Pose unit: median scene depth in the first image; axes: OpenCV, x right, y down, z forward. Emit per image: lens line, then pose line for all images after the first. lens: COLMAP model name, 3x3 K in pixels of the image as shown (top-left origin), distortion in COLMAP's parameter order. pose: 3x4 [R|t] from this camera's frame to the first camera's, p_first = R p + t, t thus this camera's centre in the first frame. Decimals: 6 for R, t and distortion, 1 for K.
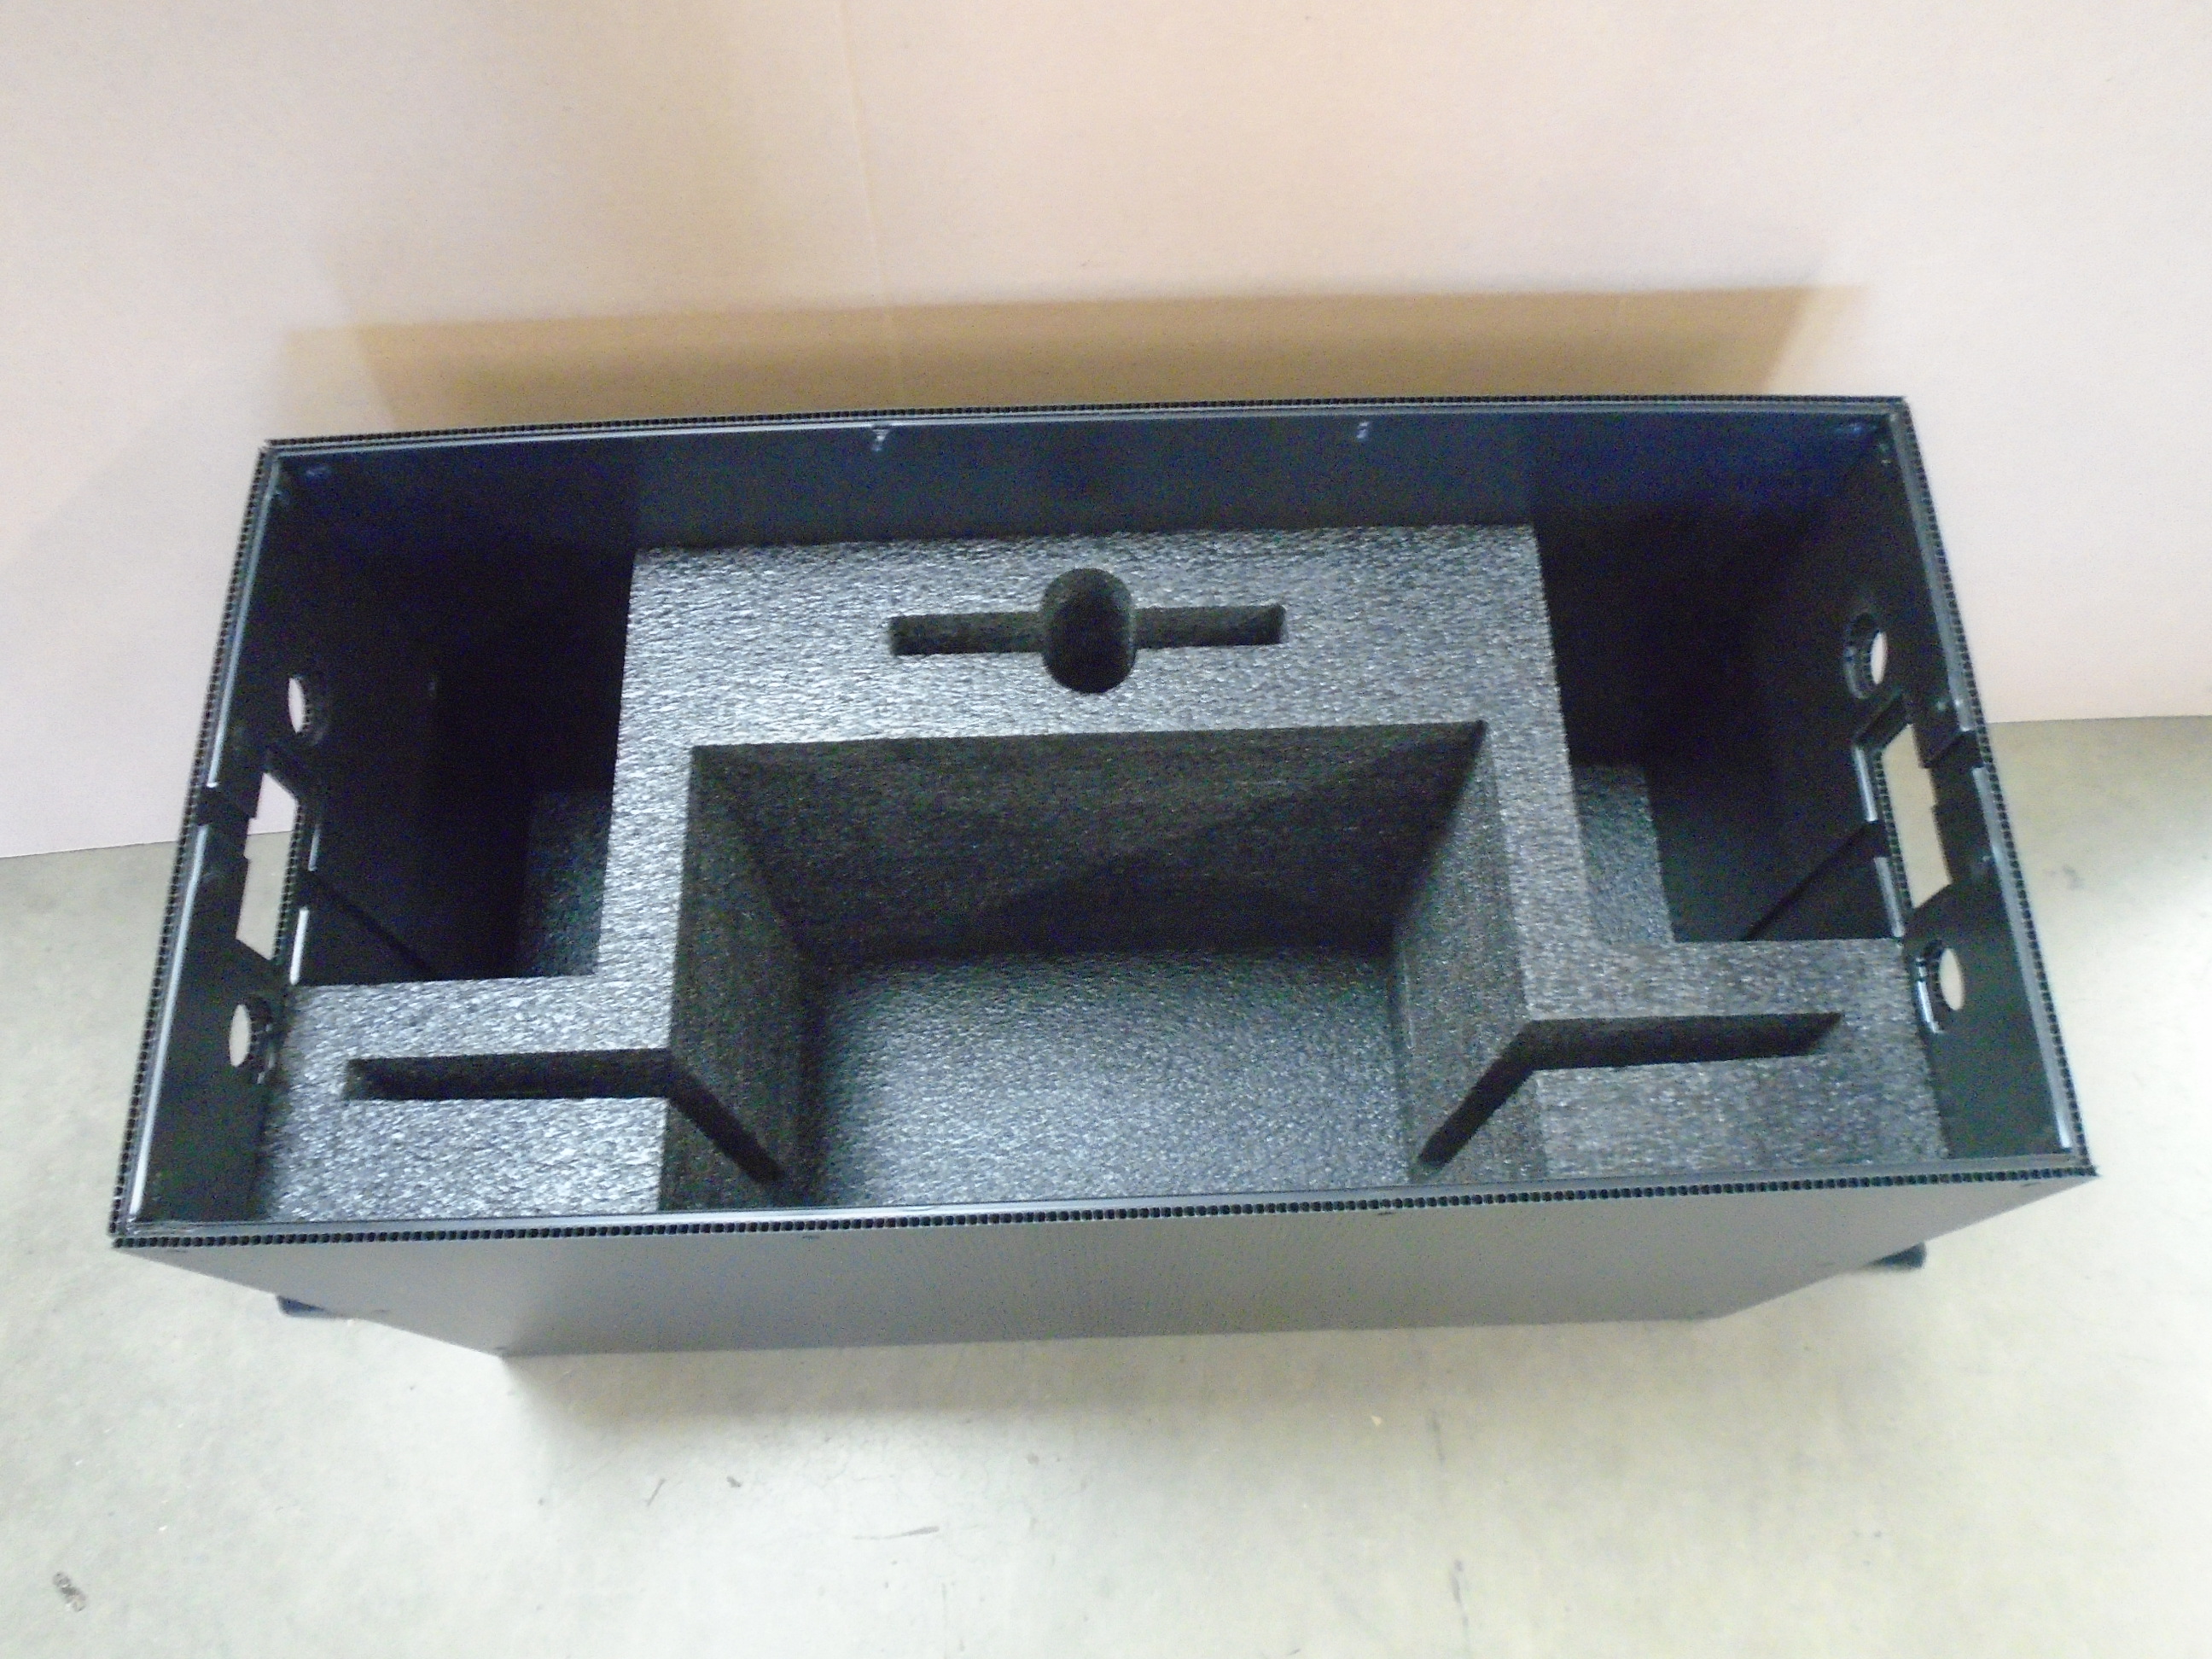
lens RADIAL K [[1704.2, 0, 1087.3], [0, 1704.2, 843.6], [0, 0, 1]] dist [-0.002516, -0.005070]
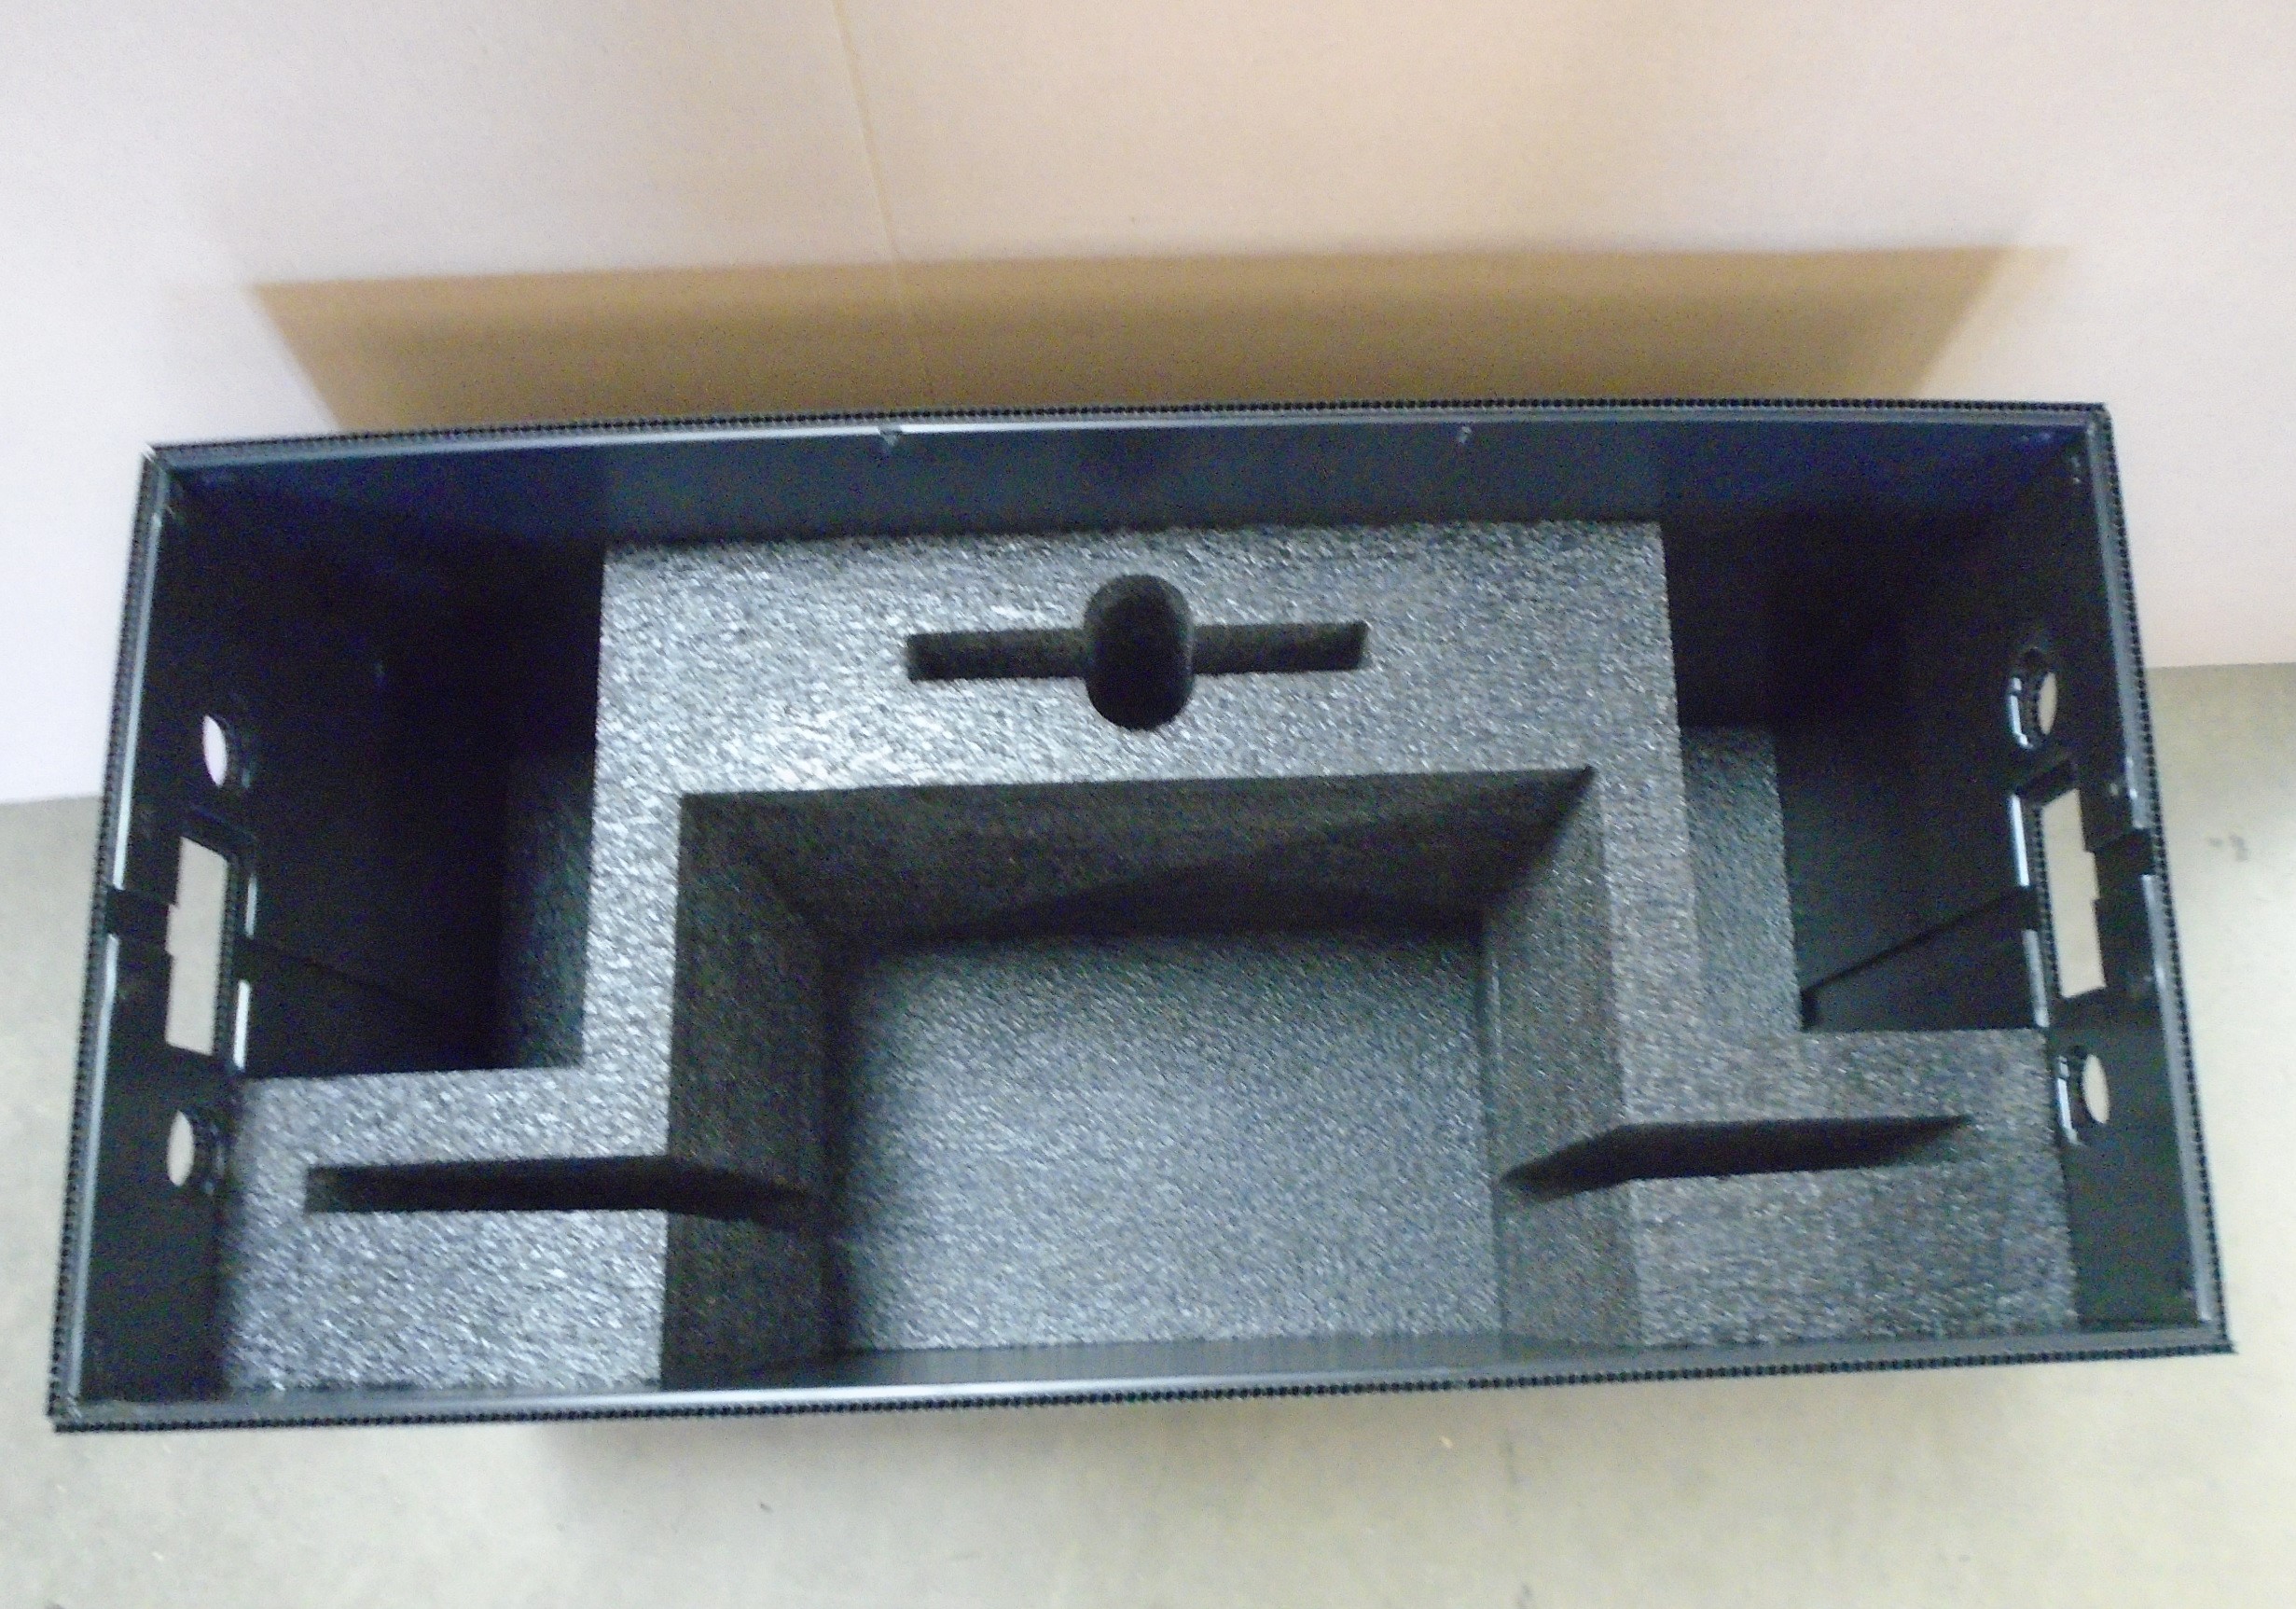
lens RADIAL K [[1861.5, 0, 1187.3], [0, 1861.5, 925.5], [0, 0, 1]] dist [-0.004169, -0.003048]
pose [[0.999841, 0.002692, 0.017606, 0.009130], [-0.005841, 0.983409, 0.181308, -0.163694], [-0.016825, -0.181382, 0.983269, 0.052932]]
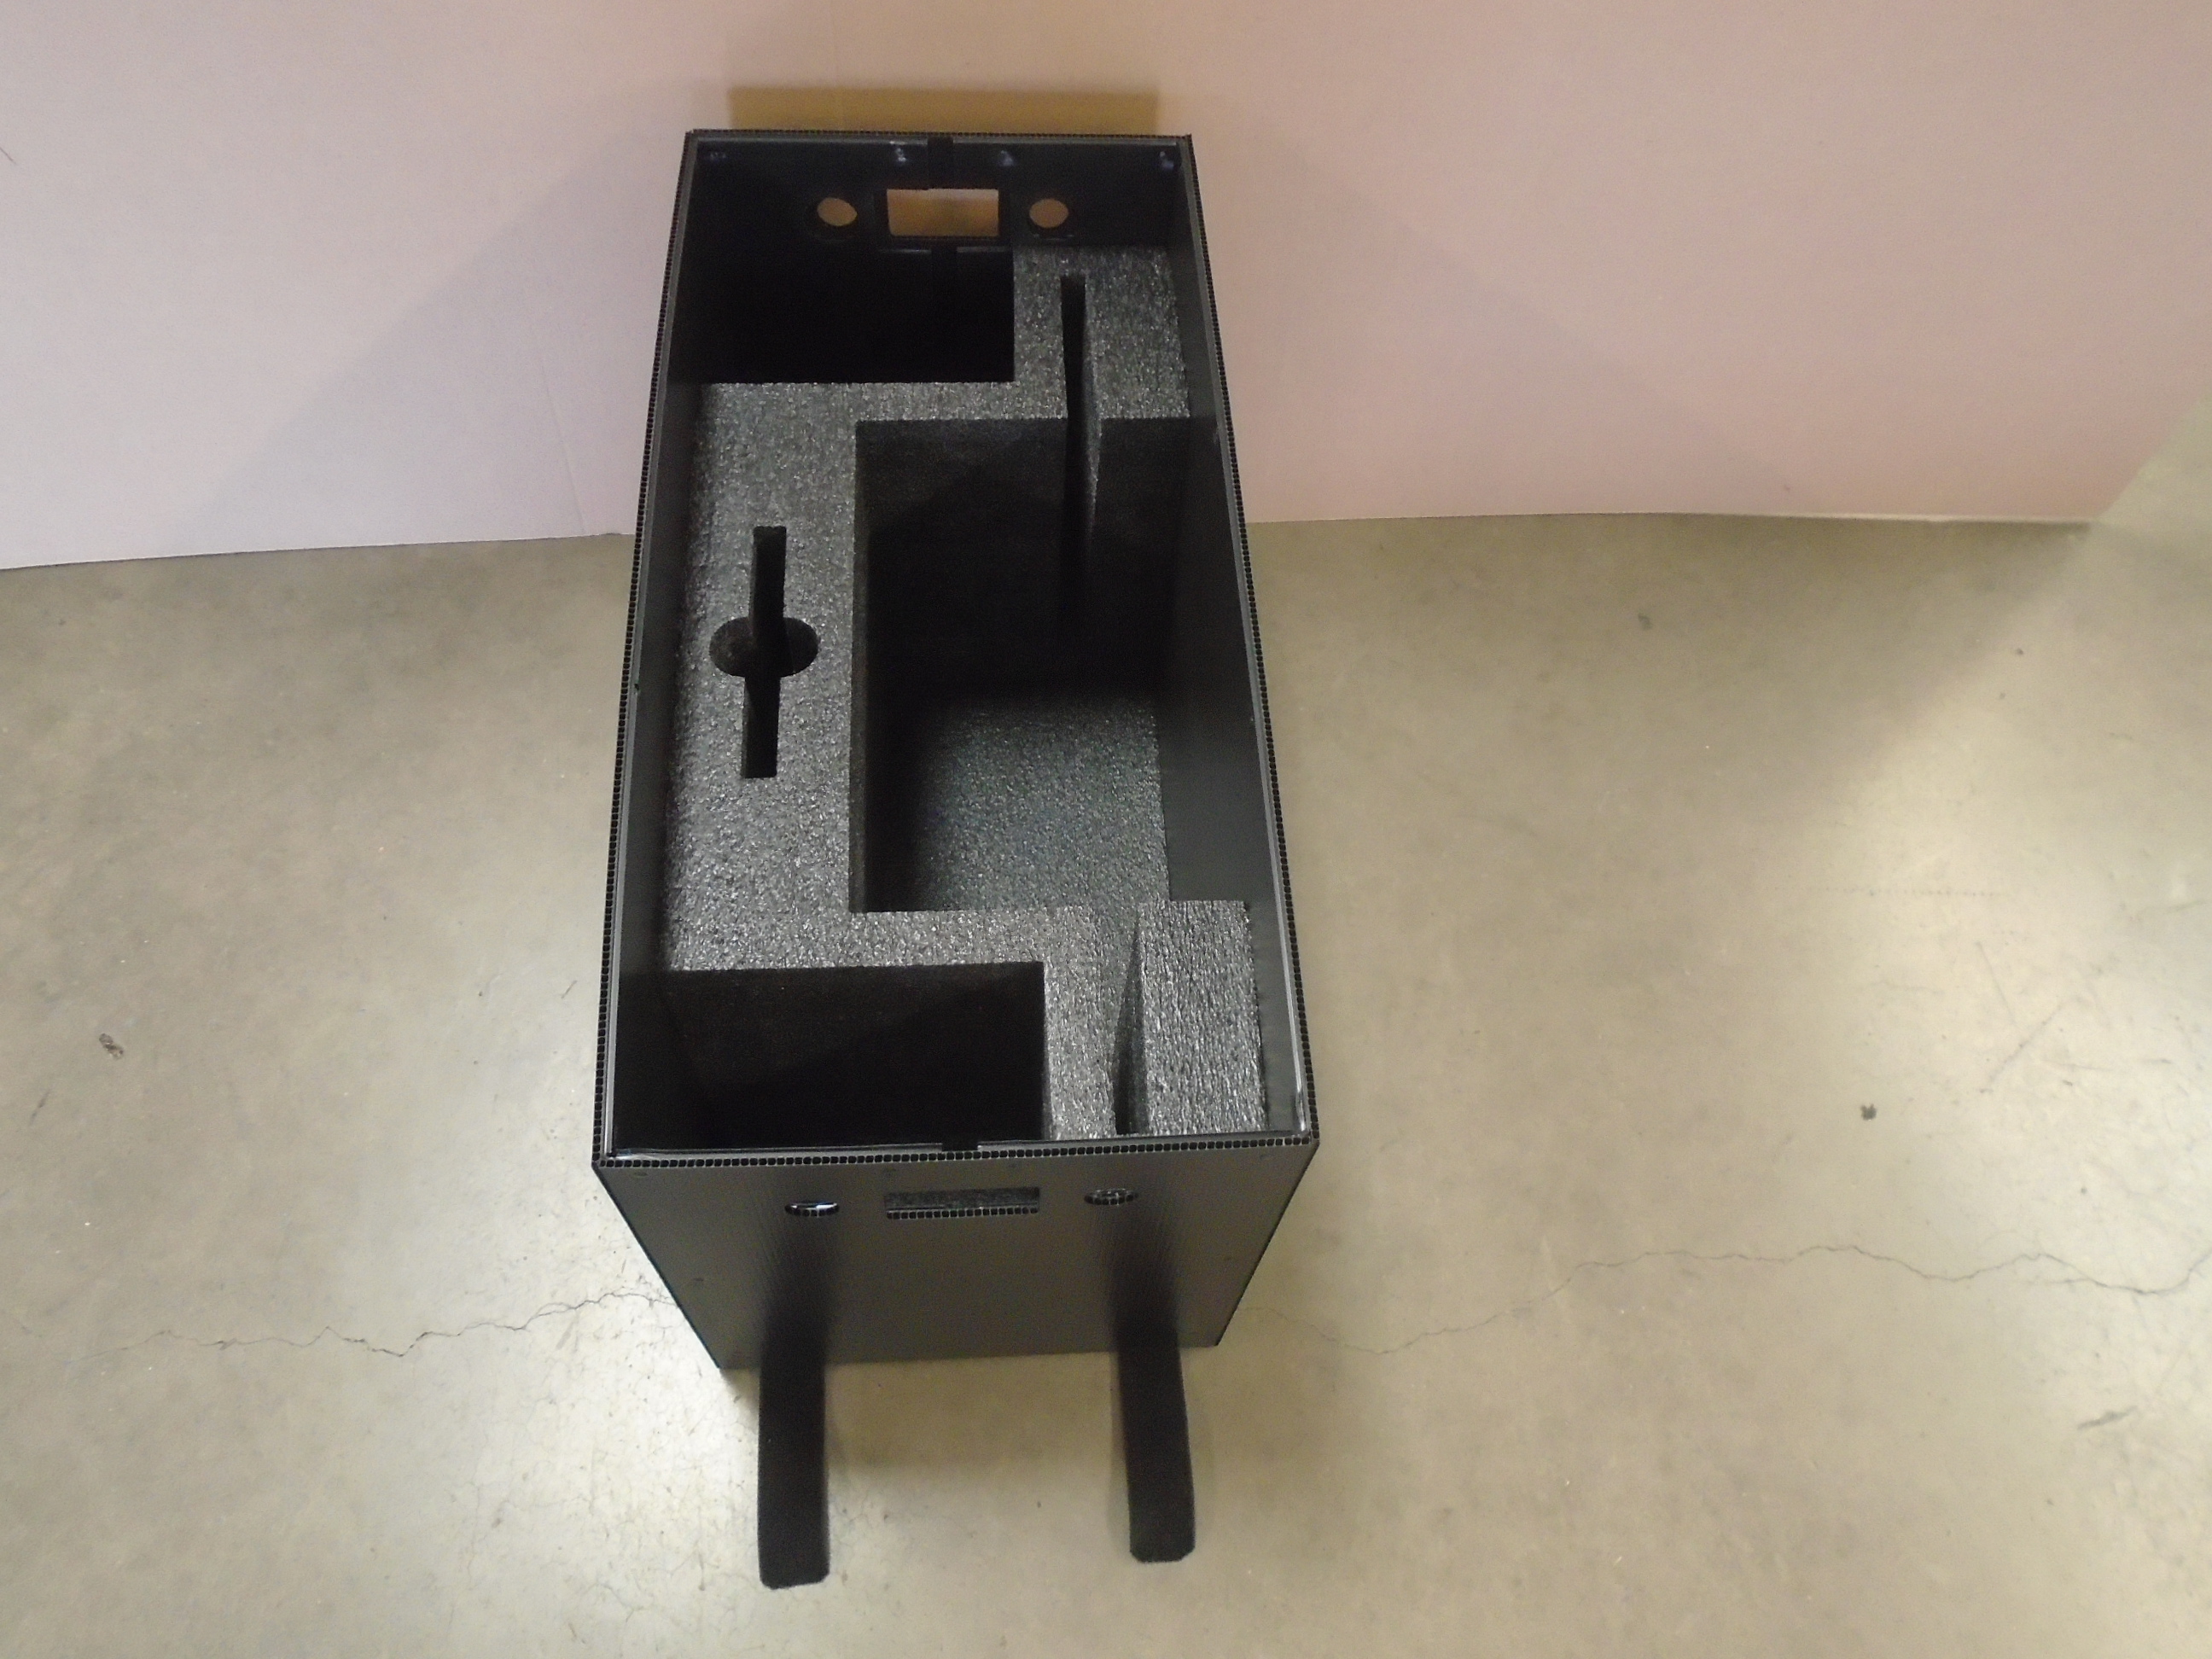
lens RADIAL K [[1704.2, 0, 1115.4], [0, 1704.2, 827.9], [0, 0, 1]] dist [-0.002516, -0.005070]
pose [[-0.032704, -0.870779, 0.490585, -0.790419], [0.903416, 0.184203, 0.387181, -0.370959], [-0.427517, 0.455865, 0.780651, -0.075228]]
